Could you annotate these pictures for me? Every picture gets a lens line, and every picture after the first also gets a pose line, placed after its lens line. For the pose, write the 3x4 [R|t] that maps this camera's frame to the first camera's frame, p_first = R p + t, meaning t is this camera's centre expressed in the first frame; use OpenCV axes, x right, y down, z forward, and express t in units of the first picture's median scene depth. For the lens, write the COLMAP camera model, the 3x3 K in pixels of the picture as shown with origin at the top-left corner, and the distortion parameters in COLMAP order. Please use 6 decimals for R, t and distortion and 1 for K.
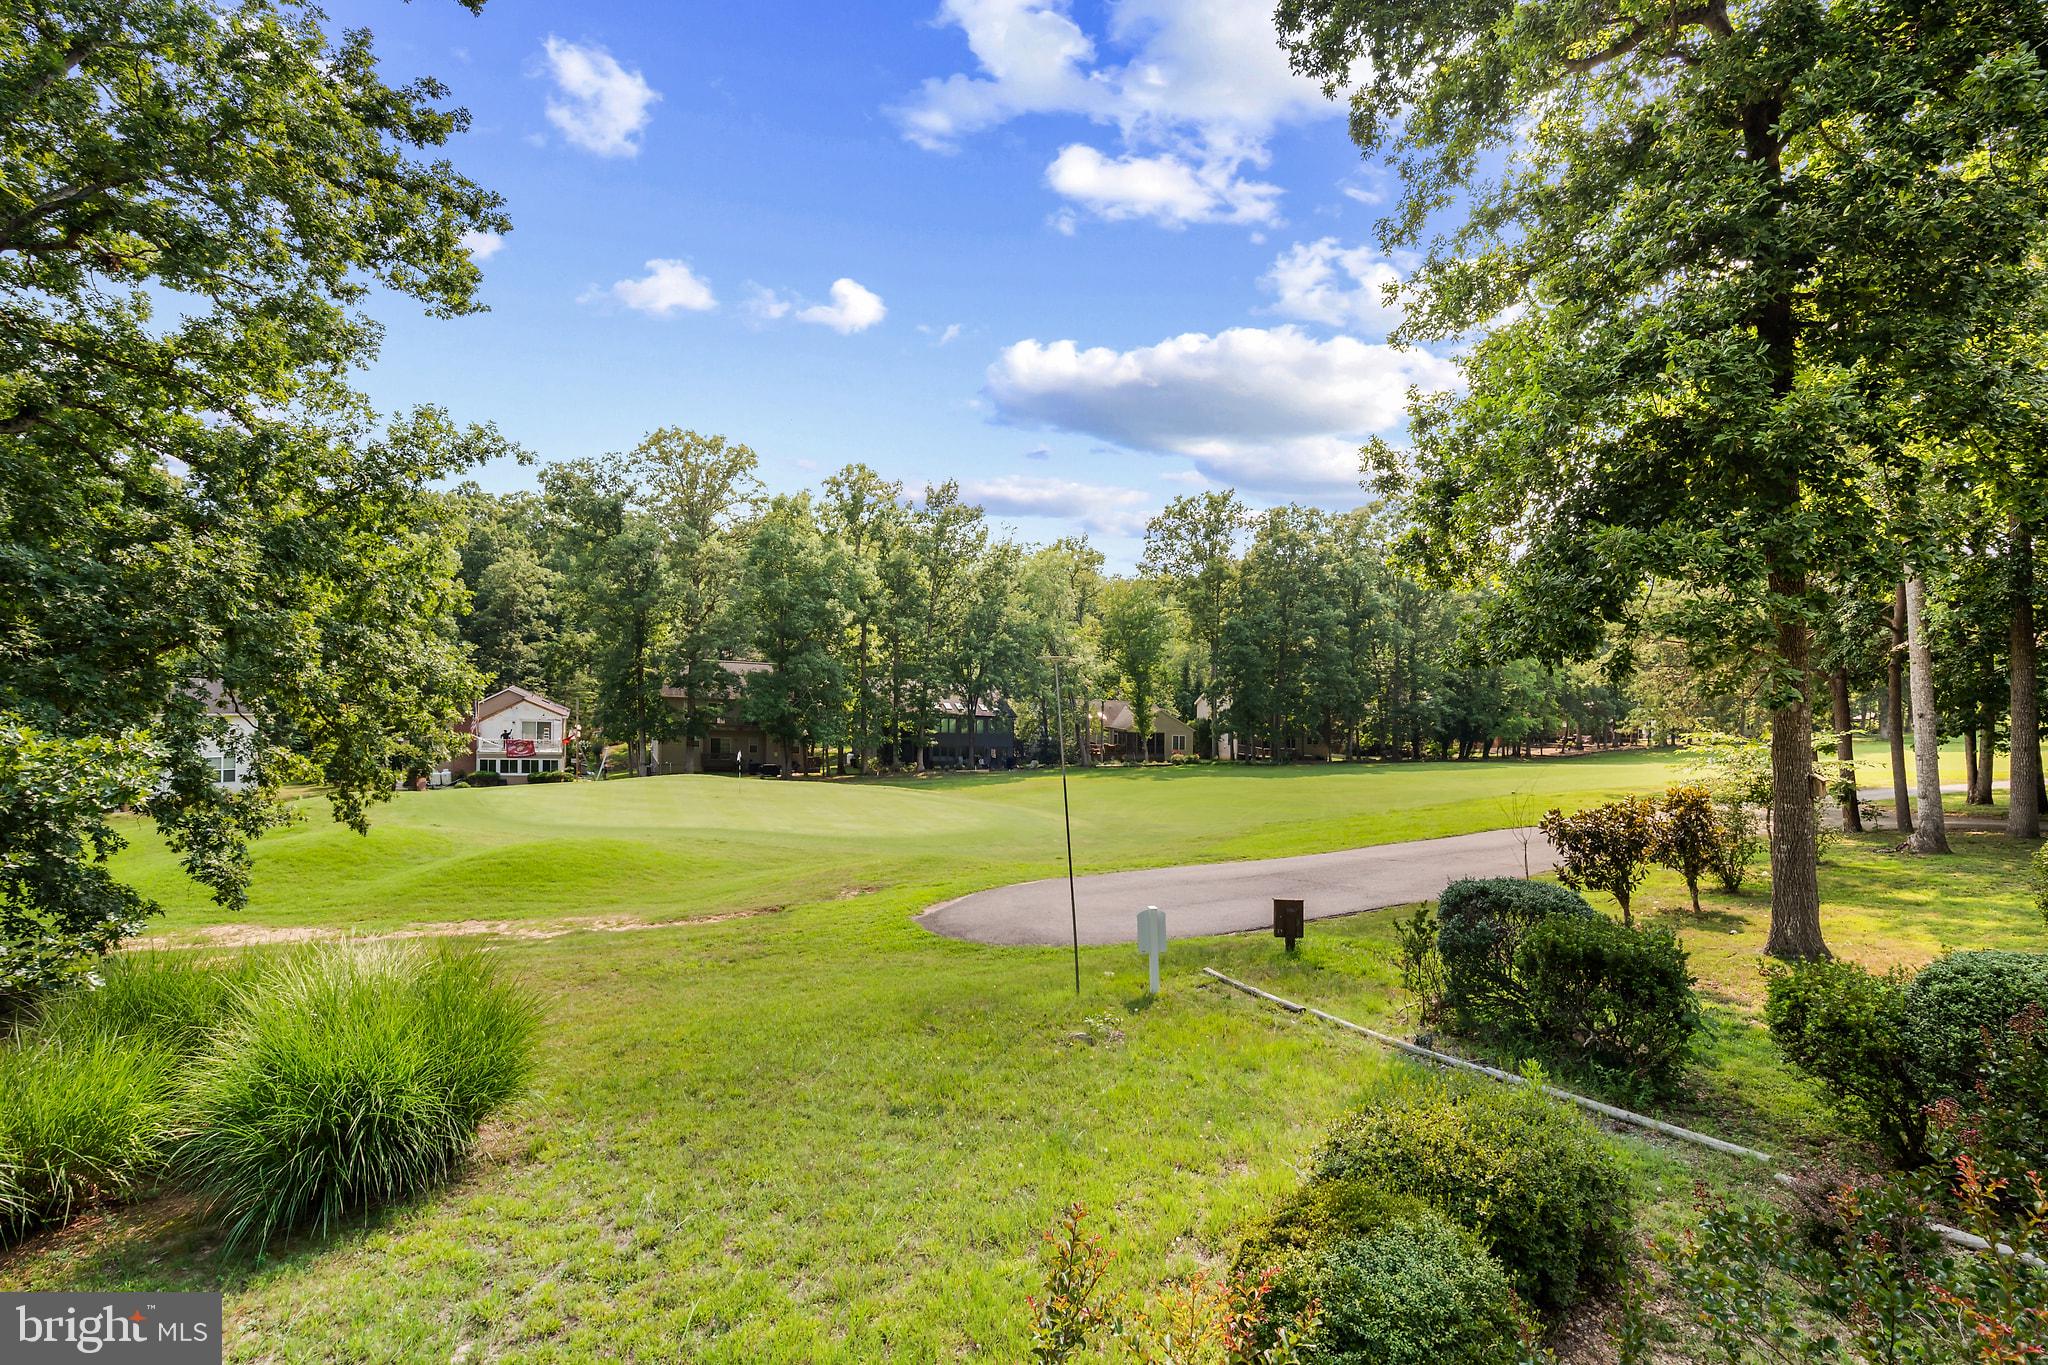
lens RADIAL K [[930.5, 0, 1043.2], [0, 930.5, 705.7], [0, 0, 1]] dist [-0.004182, 0.001129]
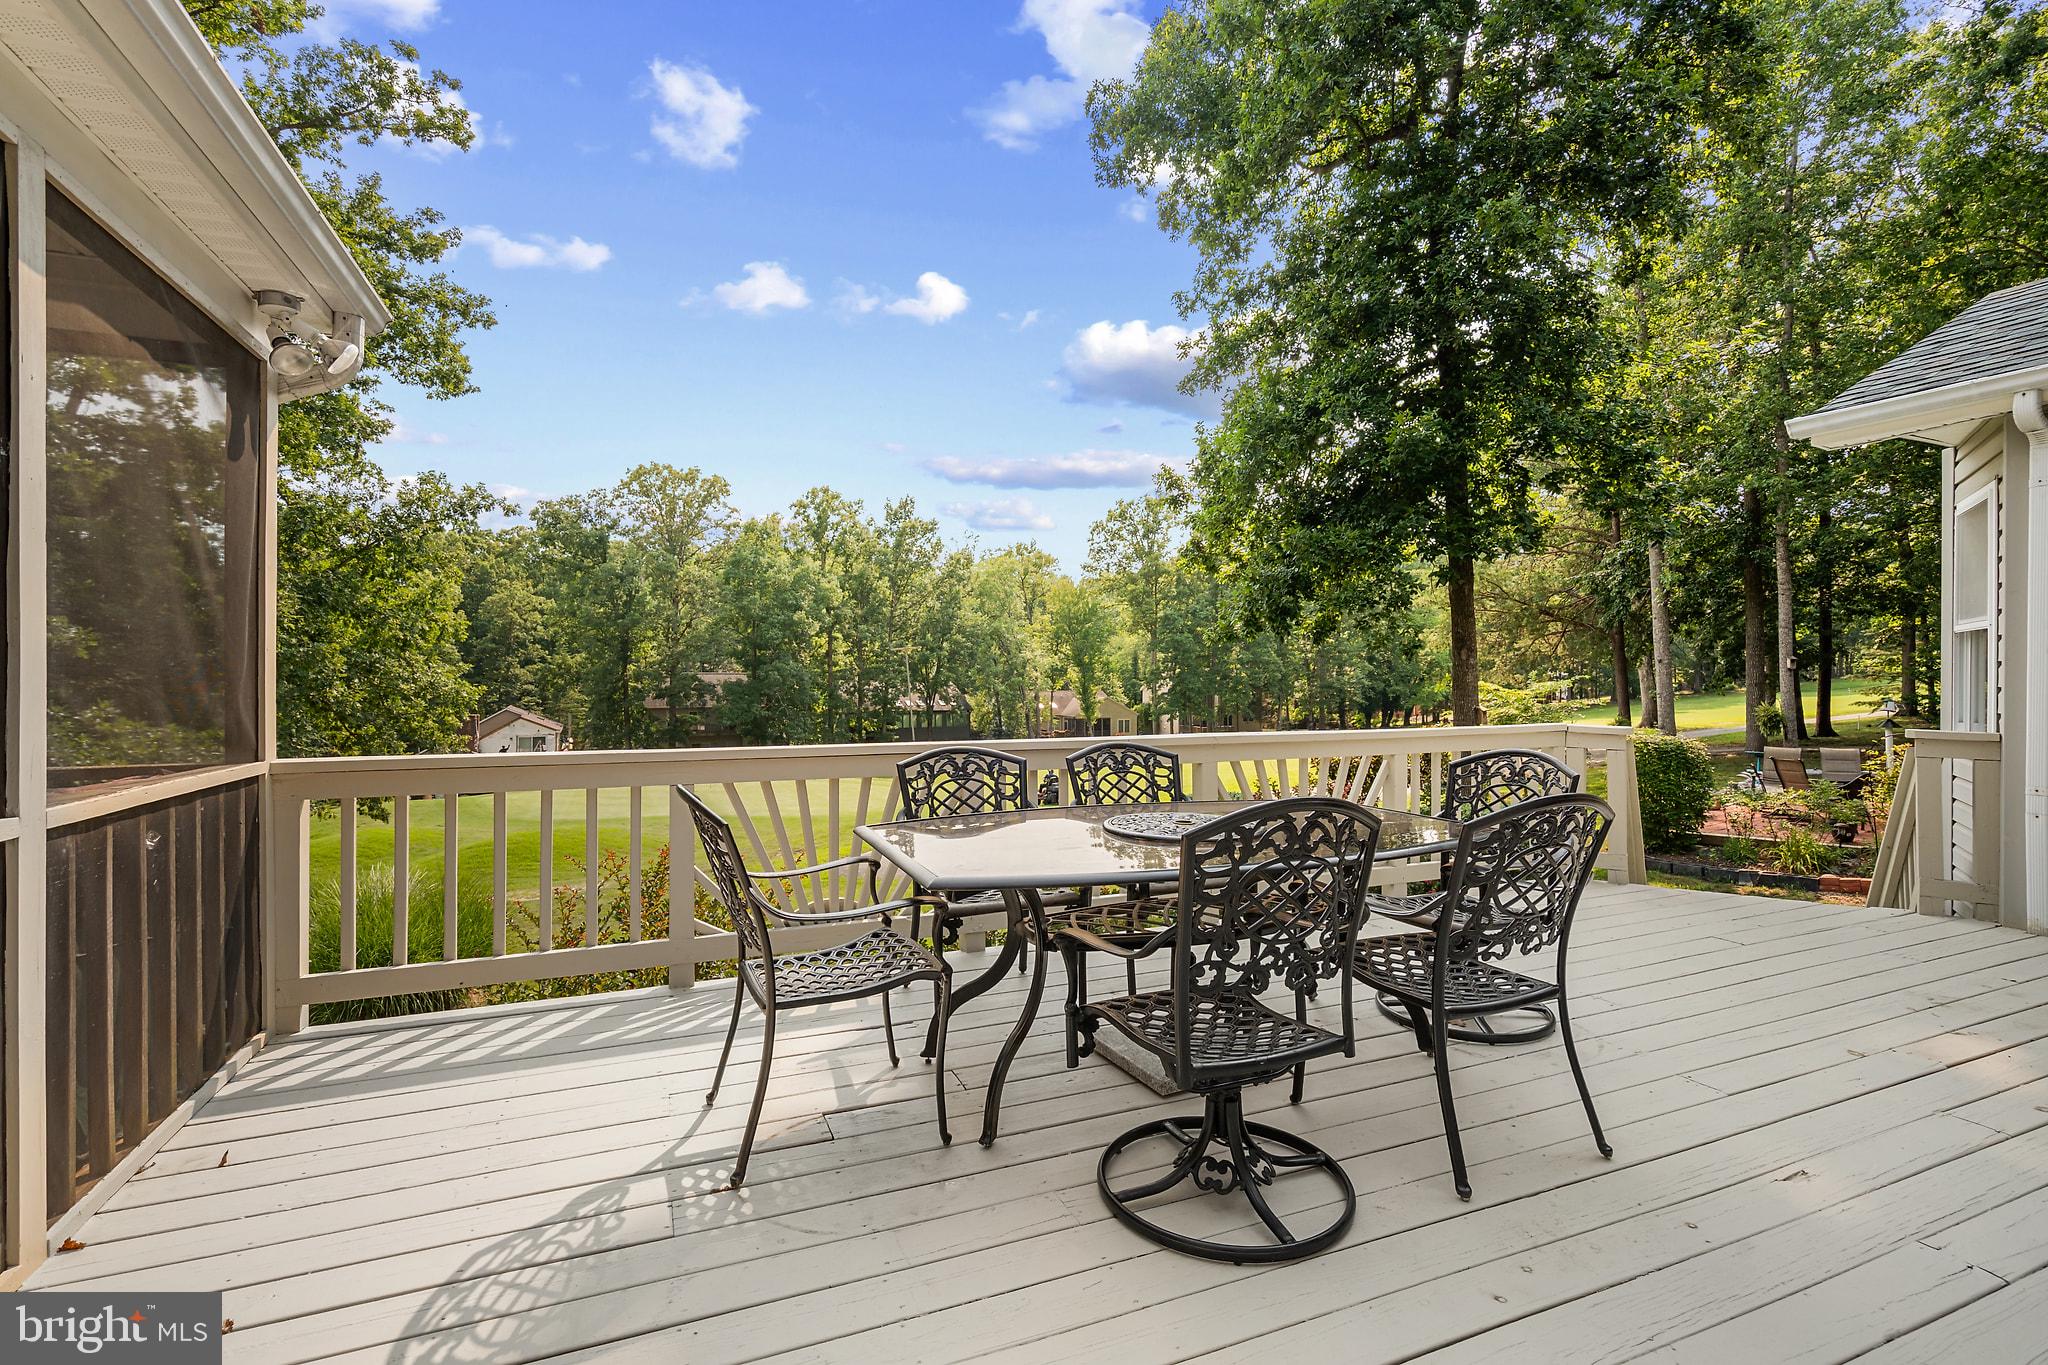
lens RADIAL K [[919.7, 0, 1038.8], [0, 919.7, 647.9], [0, 0, 1]] dist [-0.004774, 0.003543]
pose [[0.998622, -0.052486, -0.000226, 0.055426], [0.052372, 0.996716, -0.061767, 0.010665], [0.003467, 0.061670, 0.998091, -0.083129]]
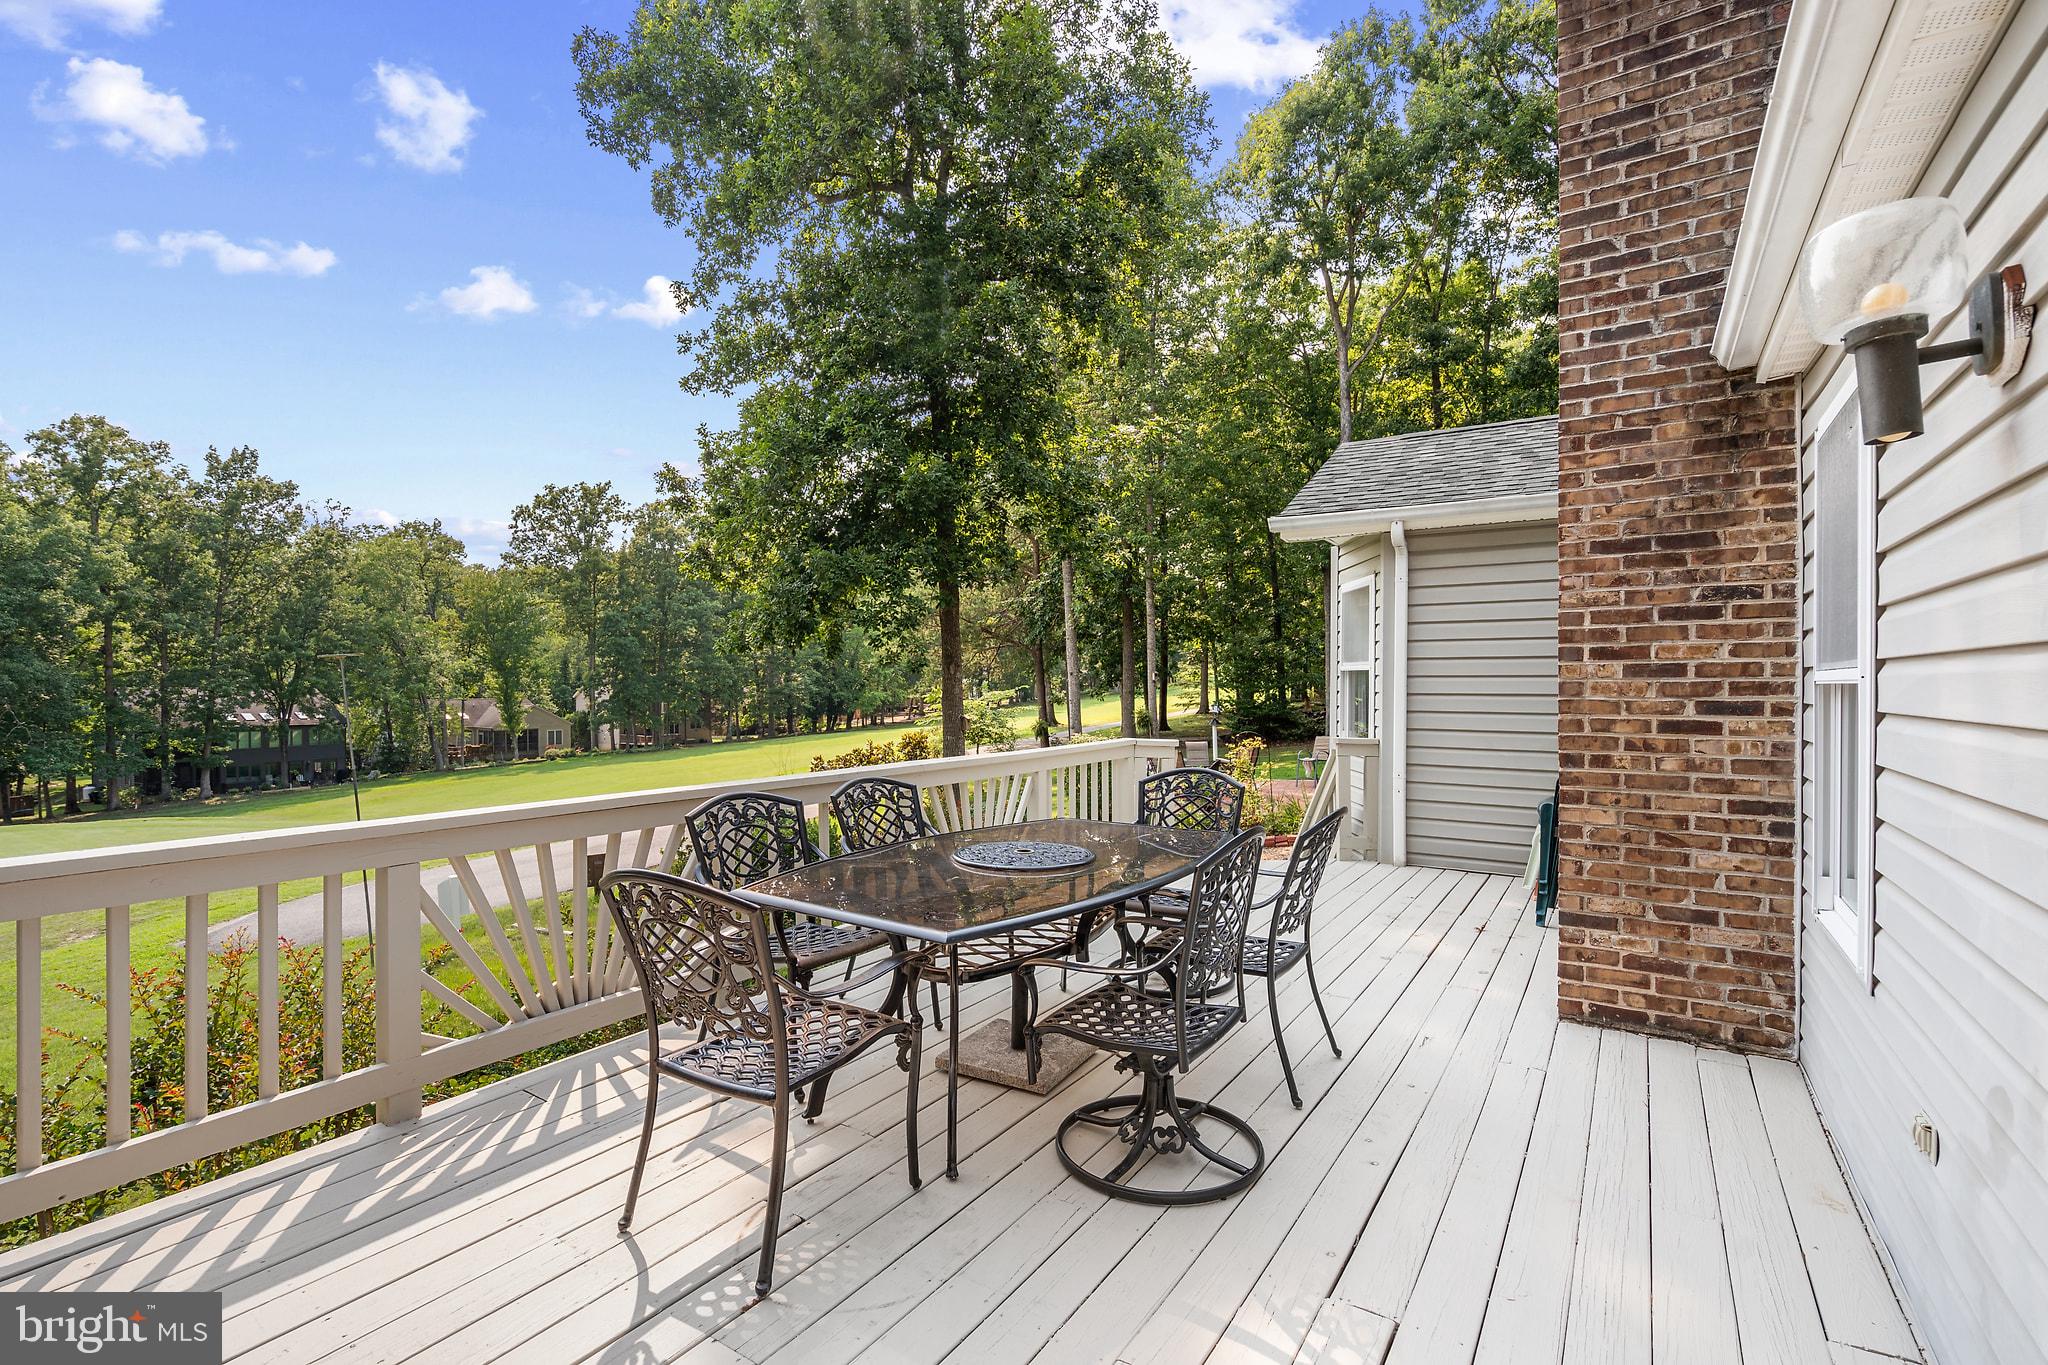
lens RADIAL K [[919.7, 0, 1014.2], [0, 919.7, 654.9], [0, 0, 1]] dist [-0.004774, 0.003543]
pose [[0.834498, -0.034601, 0.549923, 0.021126], [0.057682, 0.998029, -0.024736, 0.005028], [-0.547983, 0.052363, 0.834849, -0.078670]]
